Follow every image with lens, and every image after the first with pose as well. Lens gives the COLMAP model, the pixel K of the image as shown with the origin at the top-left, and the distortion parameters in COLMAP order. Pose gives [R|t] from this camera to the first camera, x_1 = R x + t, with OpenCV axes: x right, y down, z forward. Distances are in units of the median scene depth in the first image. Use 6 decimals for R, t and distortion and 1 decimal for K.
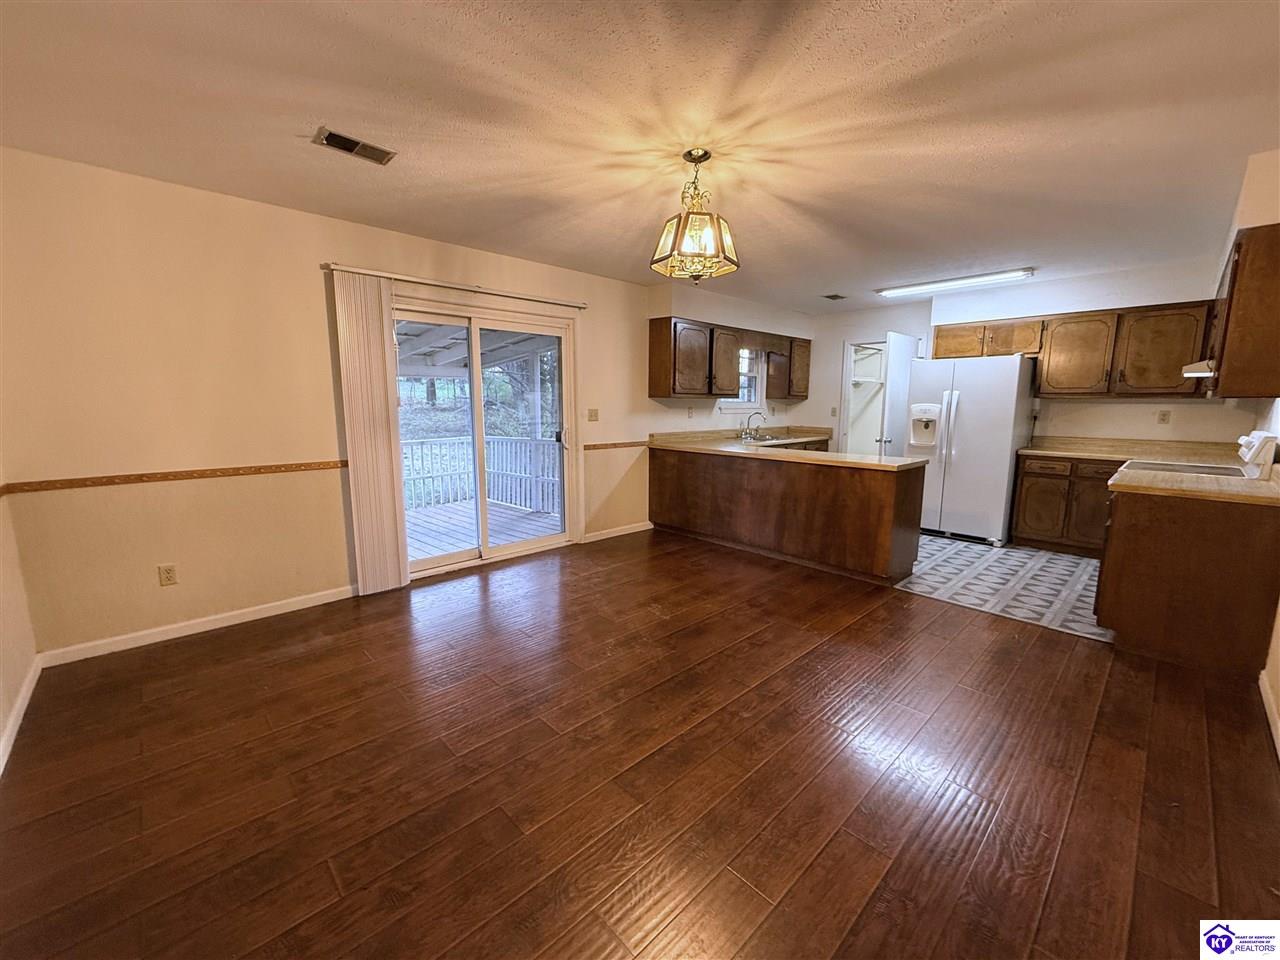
lens RADIAL K [[513.2, 0, 638.3], [0, 513.2, 479.8], [0, 0, 1]] dist [0.011376, -0.000862]
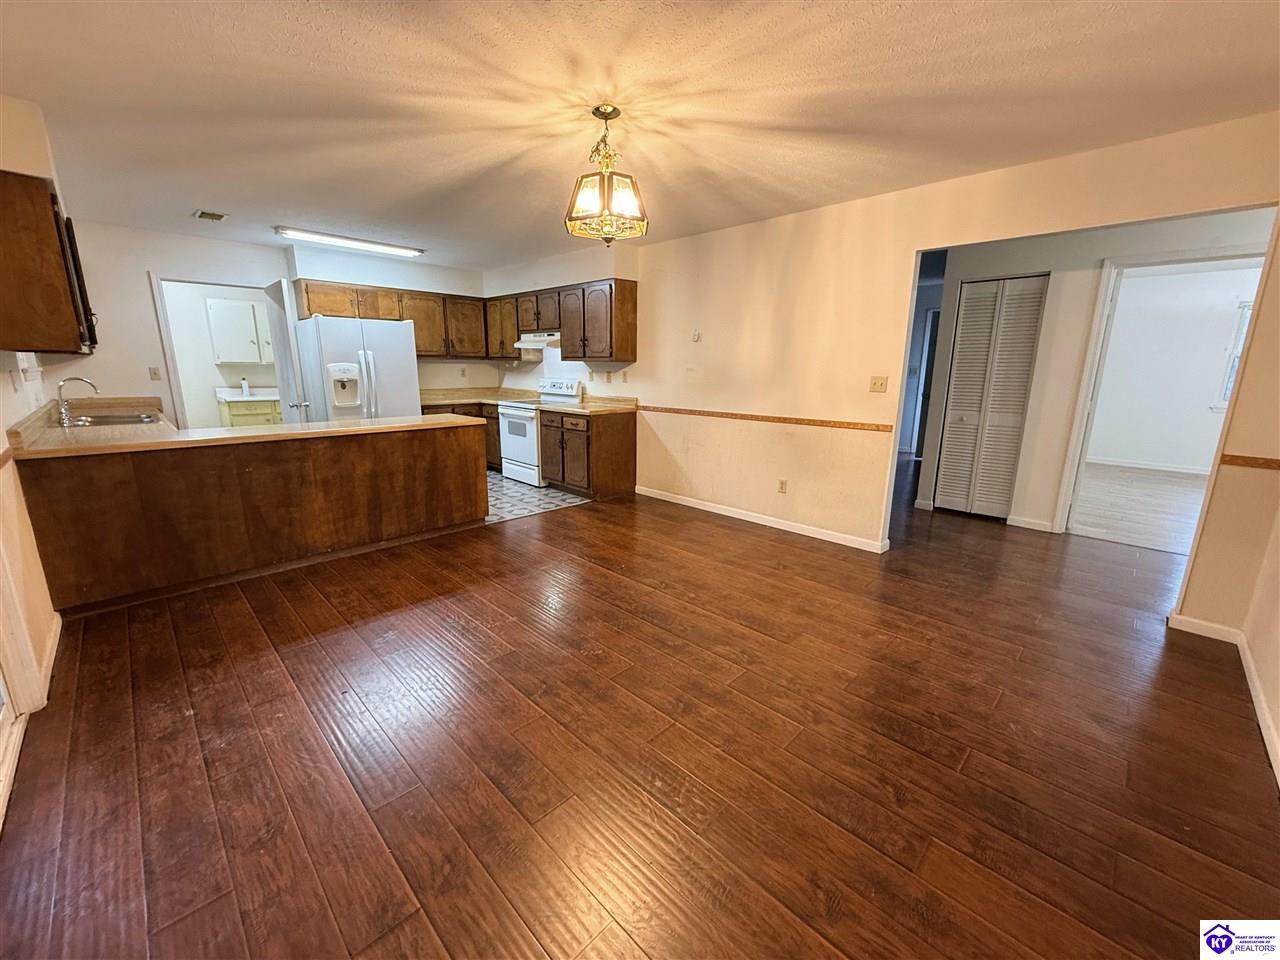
lens RADIAL K [[513.2, 0, 635.2], [0, 513.2, 478.6], [0, 0, 1]] dist [0.011376, -0.000862]
pose [[-0.021388, -0.219664, 0.975341, -0.634669], [0.141137, 0.965131, 0.220459, -0.101756], [-0.989759, 0.142372, 0.010361, 0.653033]]
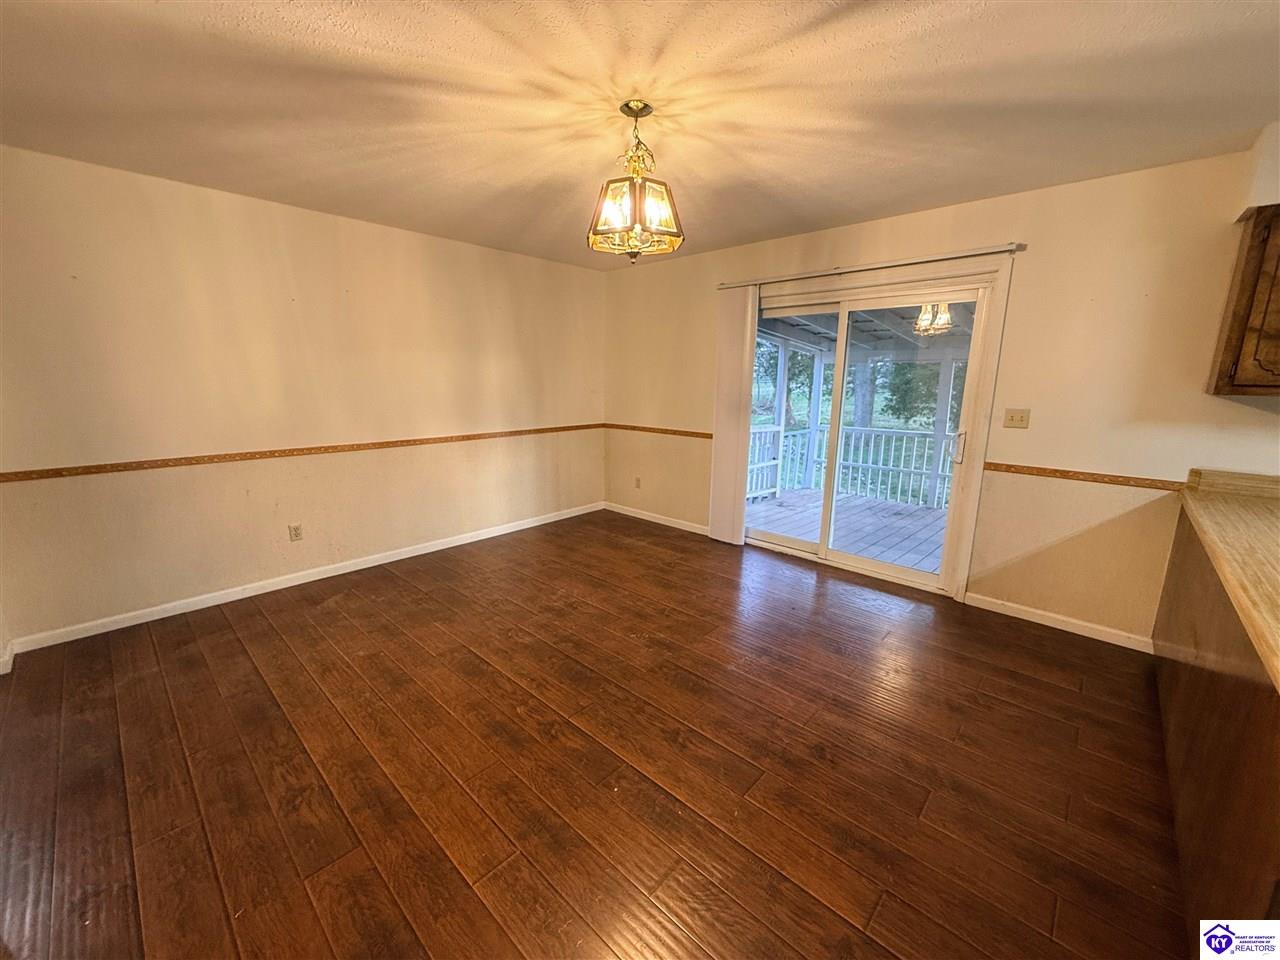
lens RADIAL K [[513.2, 0, 636.6], [0, 513.2, 481.6], [0, 0, 1]] dist [0.011376, -0.000862]
pose [[0.058389, 0.197721, -0.978518, 0.672714], [-0.160823, 0.969250, 0.186252, -0.121565], [0.985255, 0.146493, 0.088392, 0.640069]]
